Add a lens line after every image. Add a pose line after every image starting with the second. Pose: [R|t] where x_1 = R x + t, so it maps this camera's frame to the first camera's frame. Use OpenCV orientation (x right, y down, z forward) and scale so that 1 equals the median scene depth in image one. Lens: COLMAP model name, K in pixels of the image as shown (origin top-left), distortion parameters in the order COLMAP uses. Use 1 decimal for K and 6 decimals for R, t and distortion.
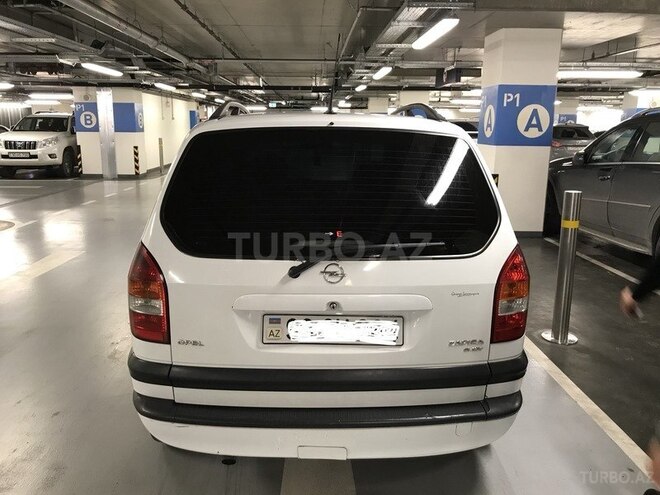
lens RADIAL K [[574.3, 0, 330.0], [0, 574.3, 247.5], [0, 0, 1]] dist [0.008047, 0.003463]
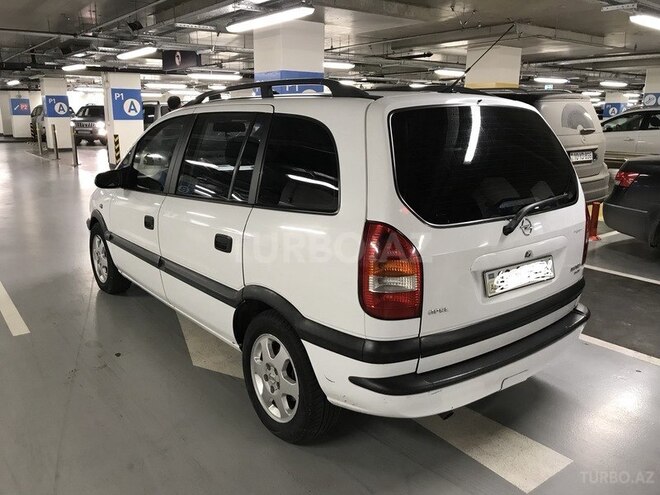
lens RADIAL K [[574.3, 0, 330.0], [0, 574.3, 247.5], [0, 0, 1]] dist [0.008047, 0.003463]
pose [[0.798679, -0.143358, 0.584432, -0.999803], [0.129569, 0.989396, 0.065625, -0.043760], [-0.587642, 0.023311, 0.808785, 0.263817]]
